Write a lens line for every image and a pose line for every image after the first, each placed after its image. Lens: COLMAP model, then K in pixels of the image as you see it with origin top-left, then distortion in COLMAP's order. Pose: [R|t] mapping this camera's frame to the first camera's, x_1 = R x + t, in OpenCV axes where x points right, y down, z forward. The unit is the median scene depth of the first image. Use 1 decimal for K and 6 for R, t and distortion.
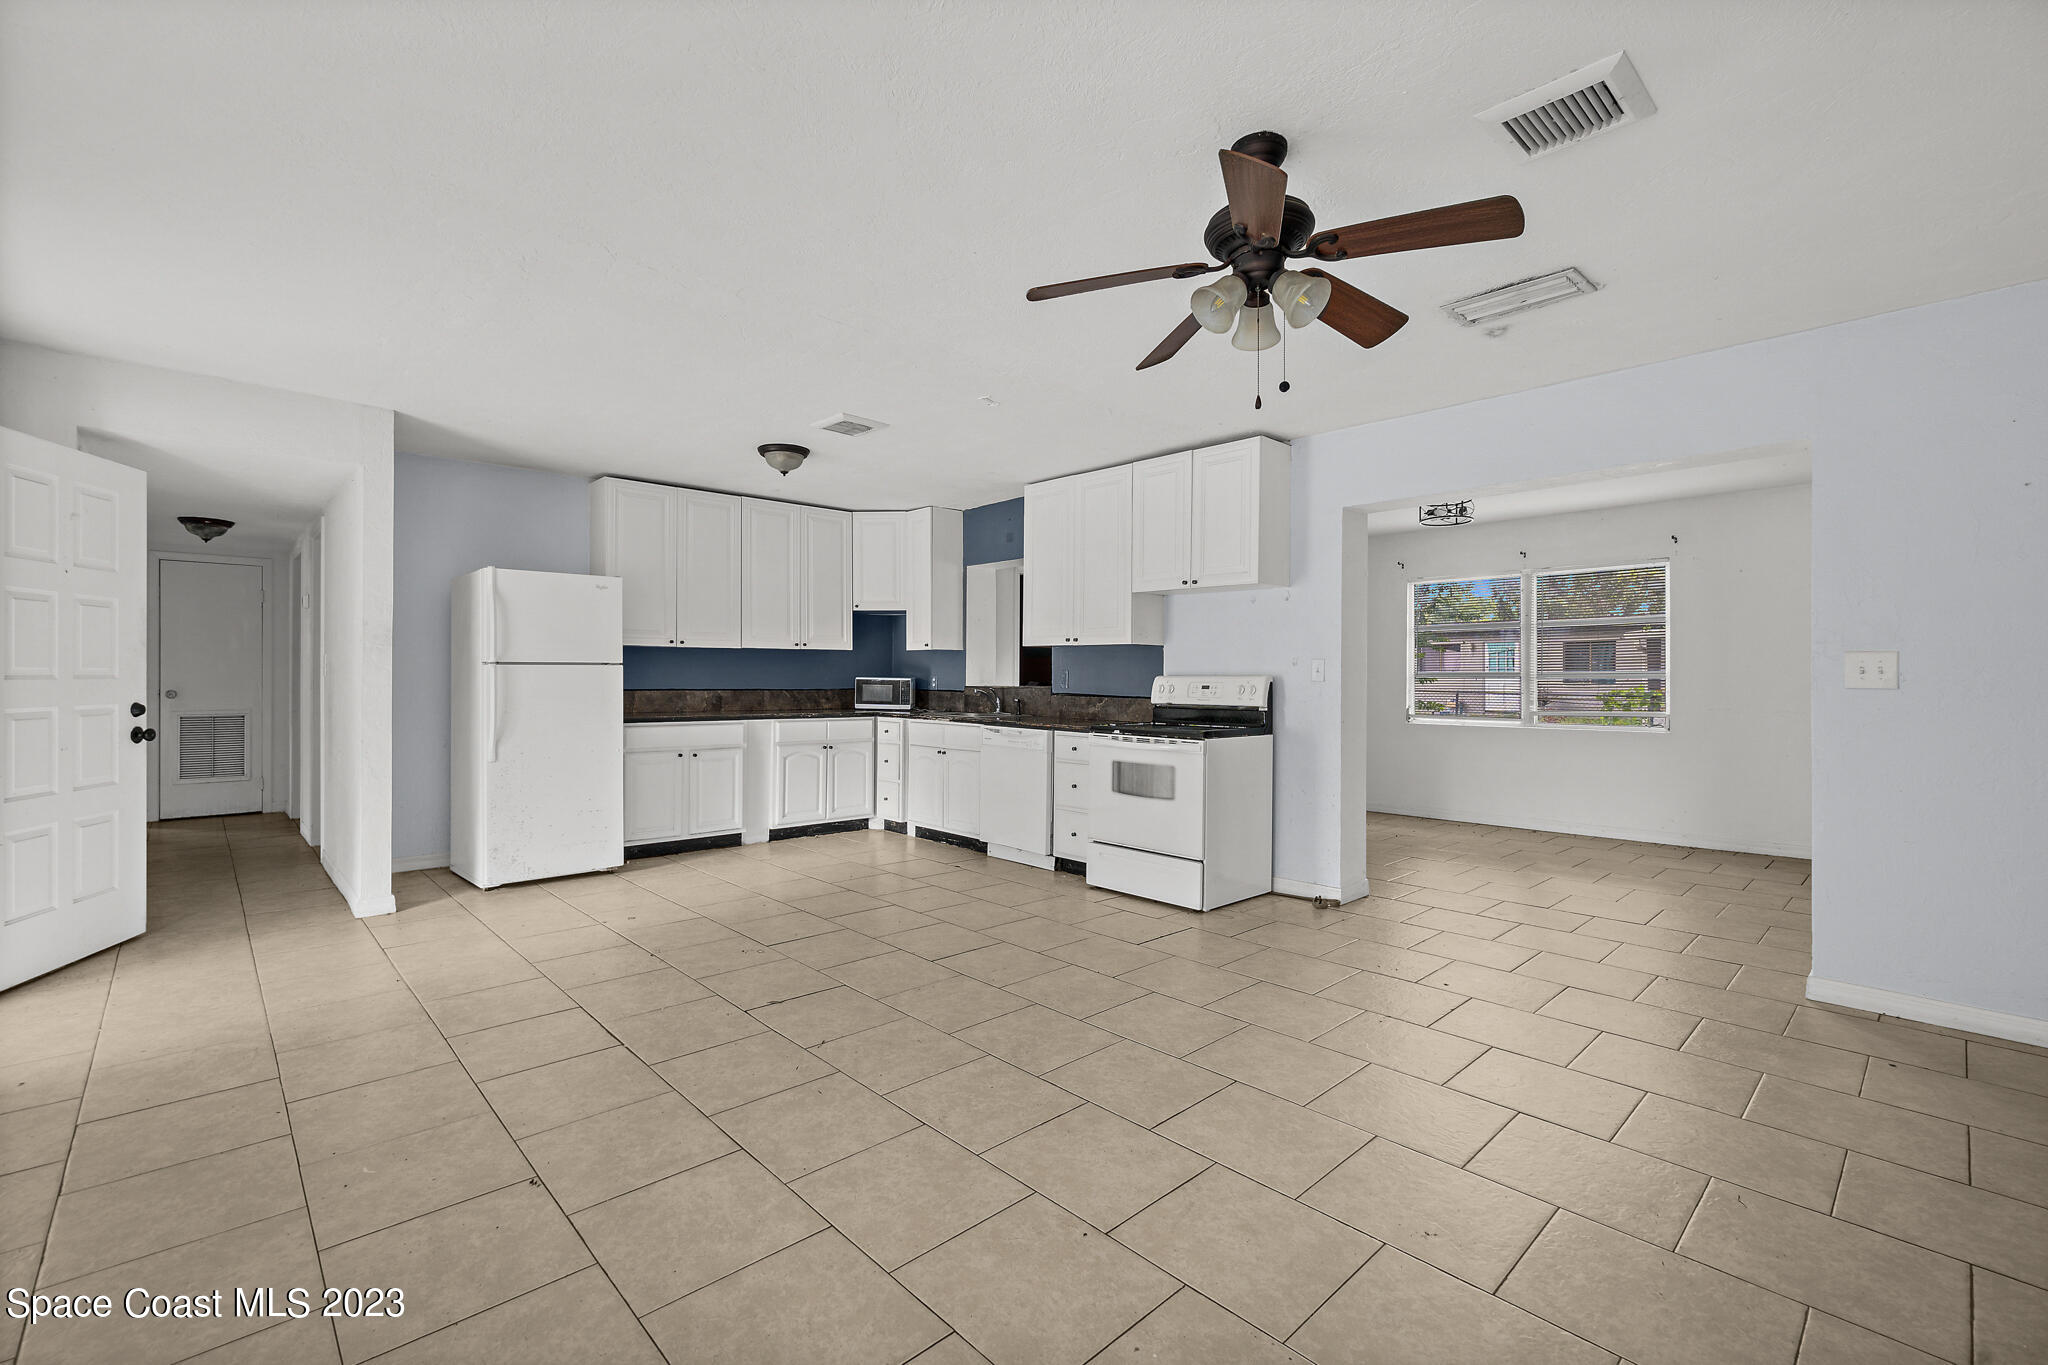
lens RADIAL K [[899.2, 0, 987.7], [0, 899.2, 670.9], [0, 0, 1]] dist [-0.003203, 0.000220]
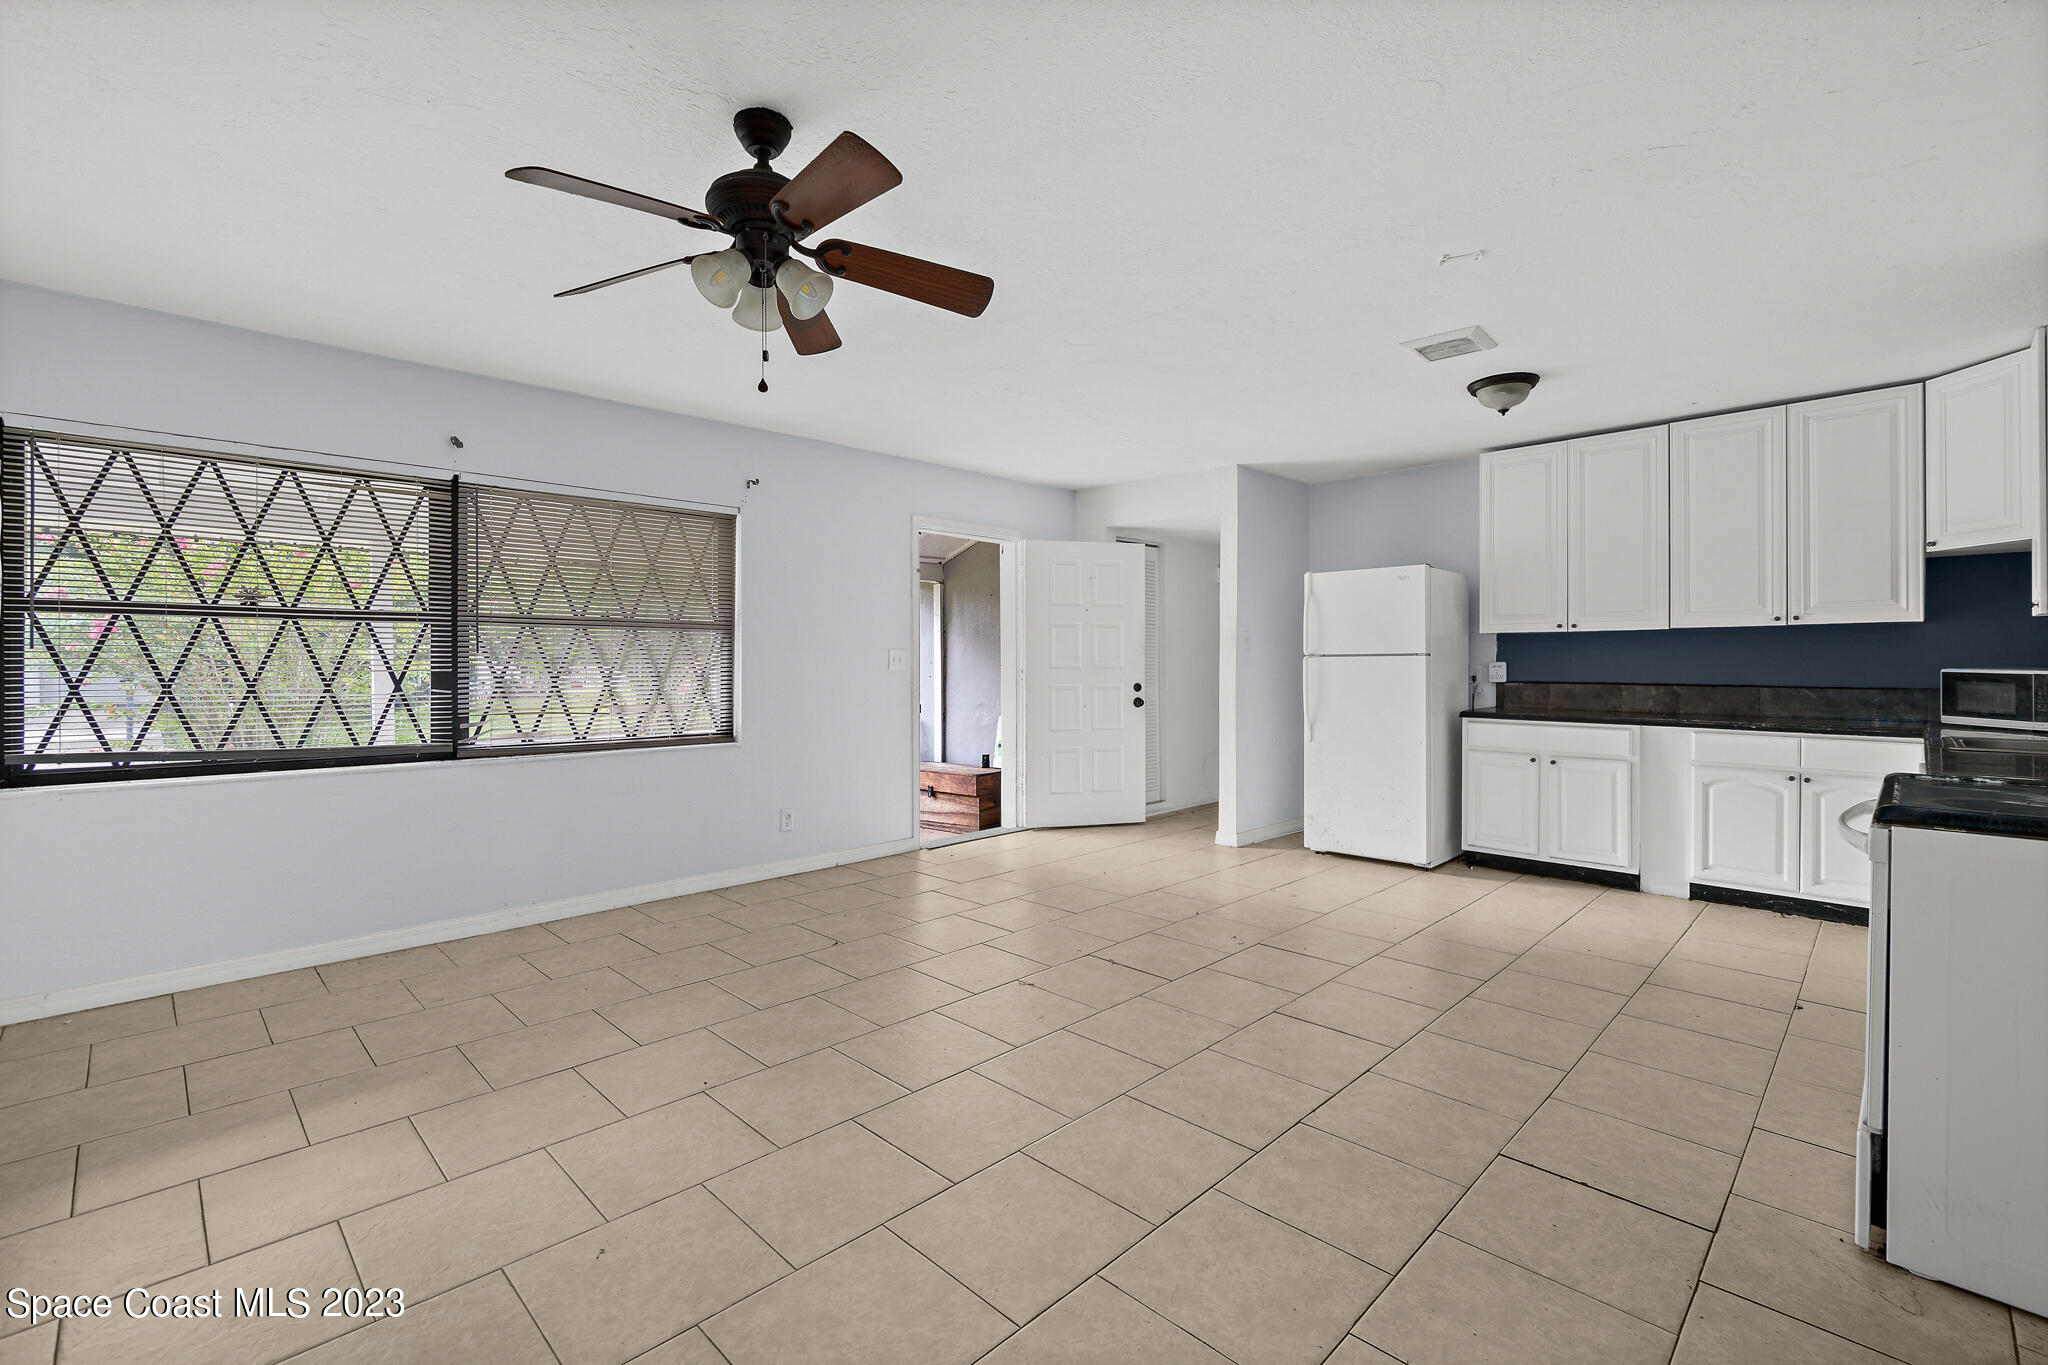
lens RADIAL K [[899.2, 0, 1008.0], [0, 899.2, 671.2], [0, 0, 1]] dist [-0.003203, 0.000220]
pose [[0.033966, 0.005419, -0.999408, 0.562873], [0.006832, 0.999961, 0.005655, 0.001608], [0.999400, -0.007020, 0.033928, 0.541000]]
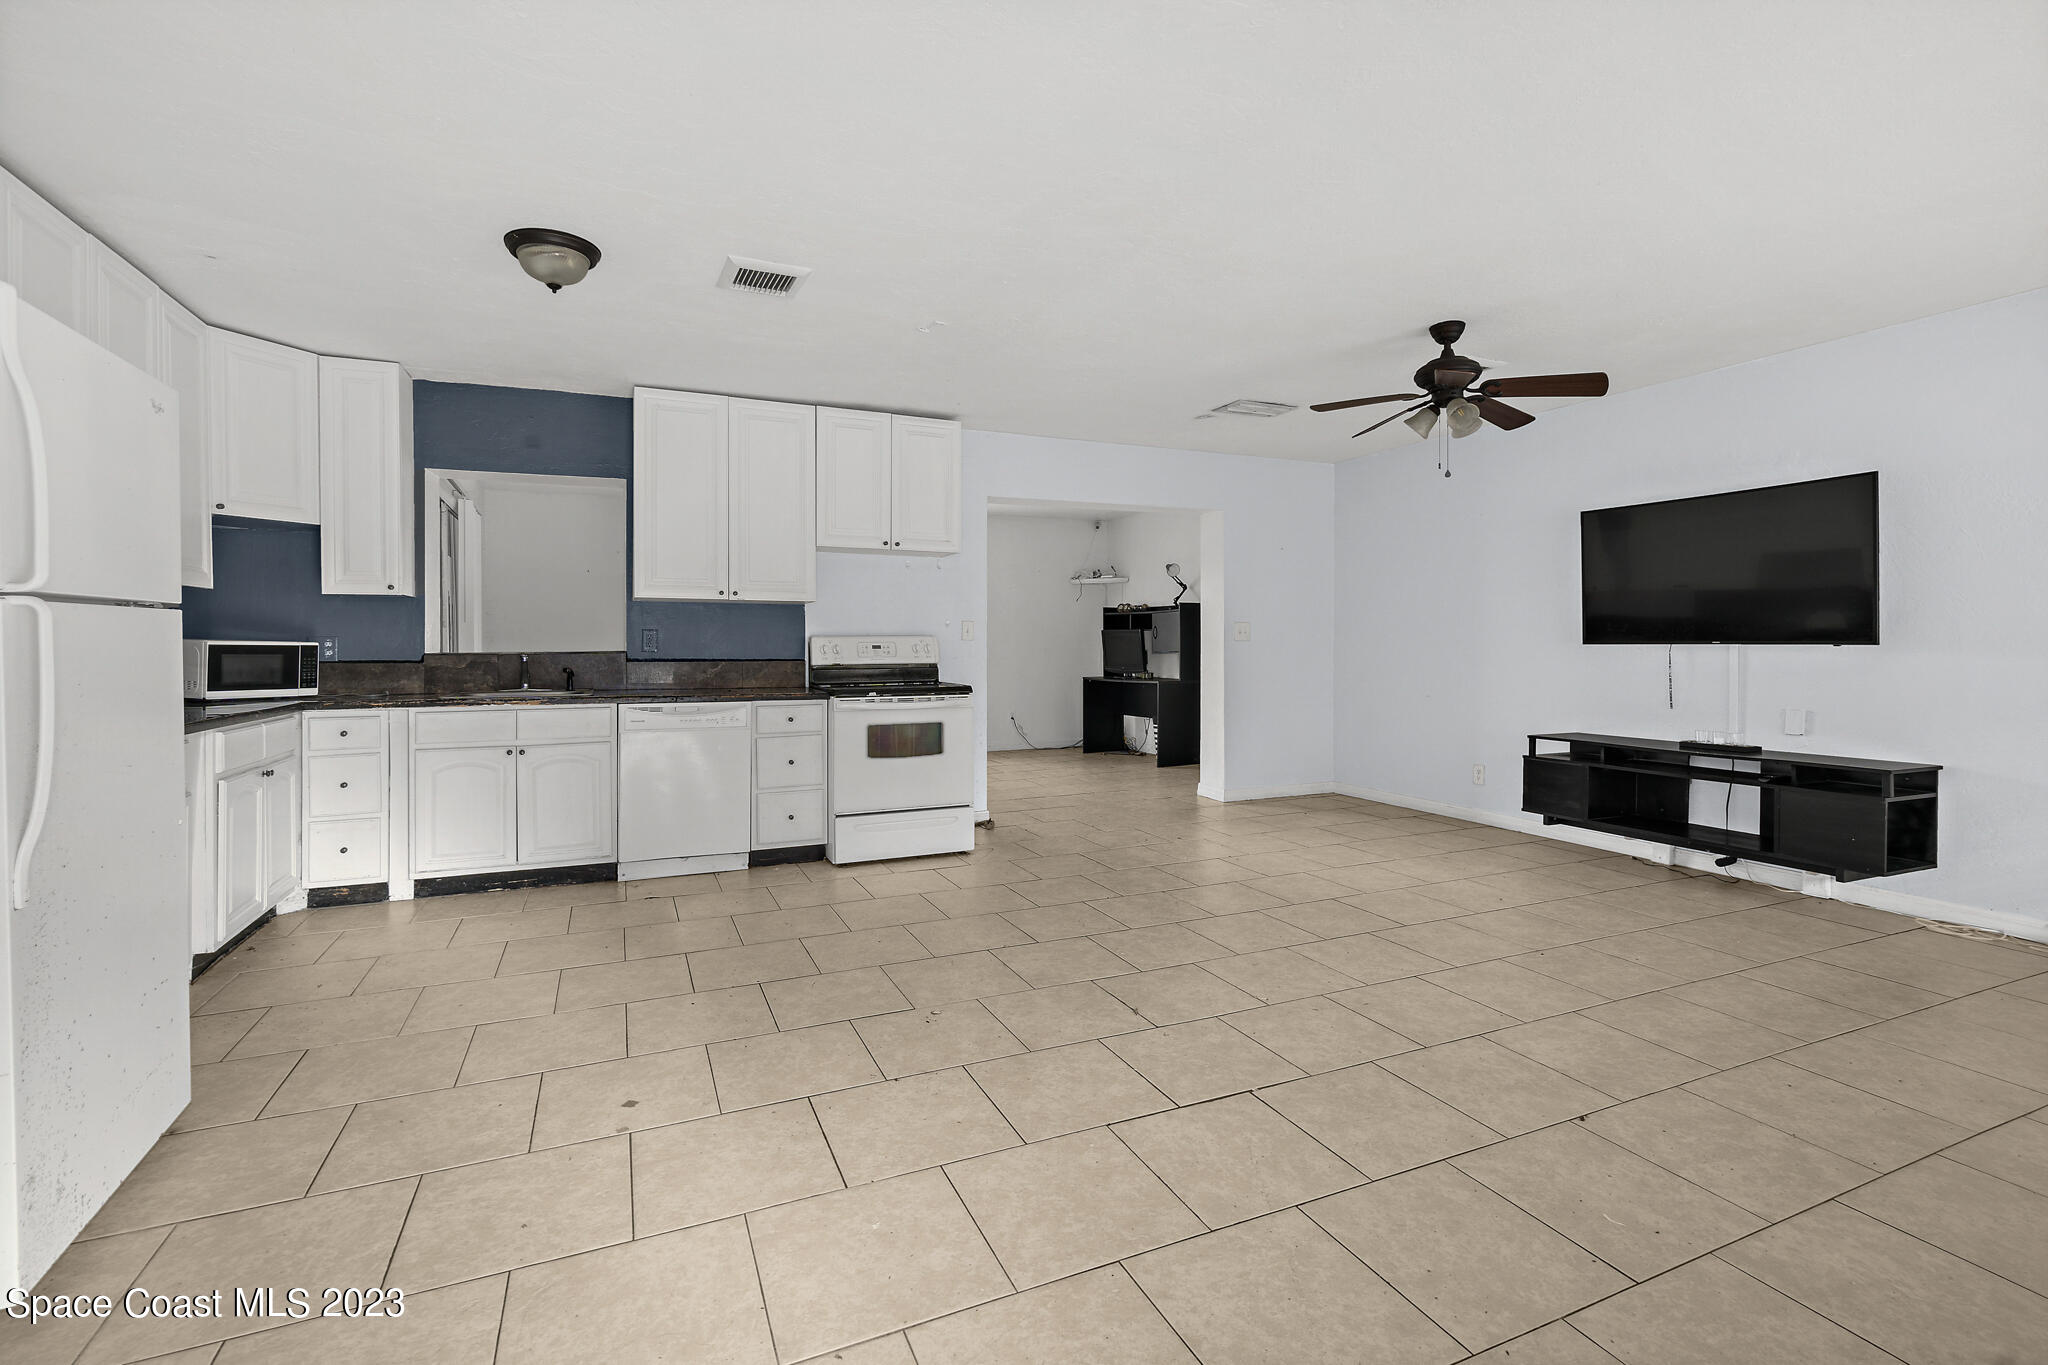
lens RADIAL K [[899.2, 0, 1034.0], [0, 899.2, 645.7], [0, 0, 1]] dist [-0.003203, 0.000220]
pose [[0.303762, -0.007762, 0.952716, -0.697279], [-0.000105, 0.999967, 0.008180, 0.008754], [-0.952748, -0.002585, 0.303751, 0.538804]]
